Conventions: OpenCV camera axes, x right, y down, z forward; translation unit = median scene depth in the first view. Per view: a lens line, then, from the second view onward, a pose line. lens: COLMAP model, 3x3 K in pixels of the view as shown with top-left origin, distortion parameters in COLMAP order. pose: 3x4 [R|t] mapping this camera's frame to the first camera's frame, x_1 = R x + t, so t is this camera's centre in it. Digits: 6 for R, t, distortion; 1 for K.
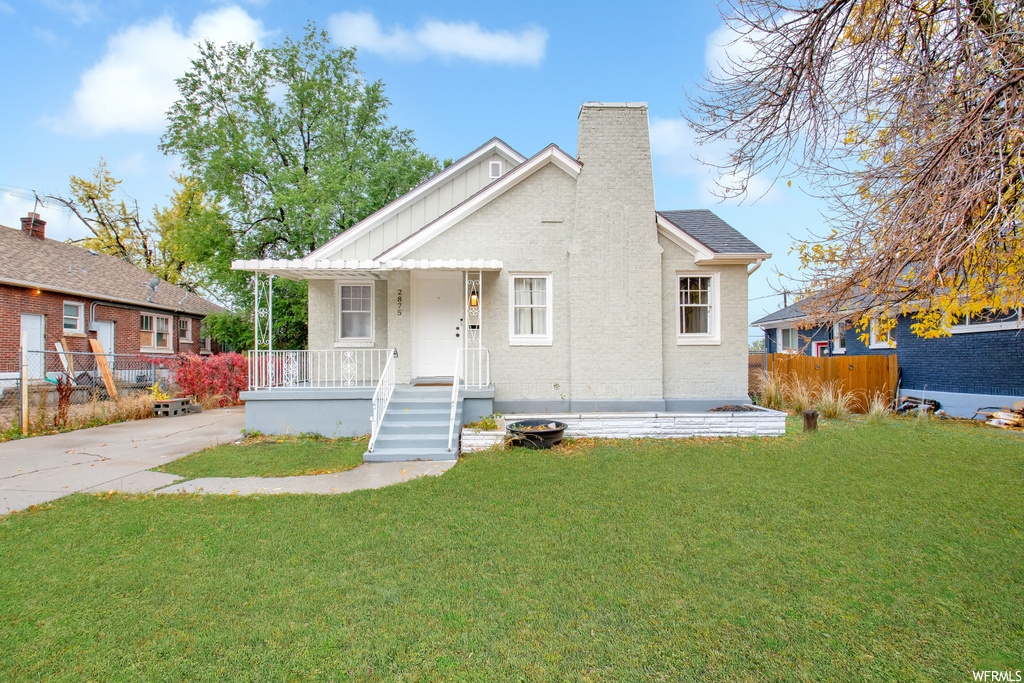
lens RADIAL K [[456.7, 0, 510.1], [0, 456.7, 338.0], [0, 0, 1]] dist [-0.013521, -0.000293]
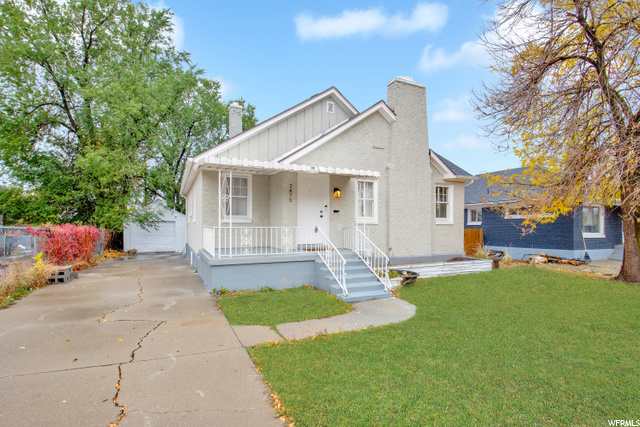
lens RADIAL K [[309.4, 0, 319.9], [0, 309.4, 217.6], [0, 0, 1]] dist [-0.002344, -0.000520]
pose [[0.918584, 0.018536, 0.394792, -0.533215], [-0.025731, 0.999585, 0.012936, -0.015357], [-0.394388, -0.022041, 0.918680, 0.061510]]
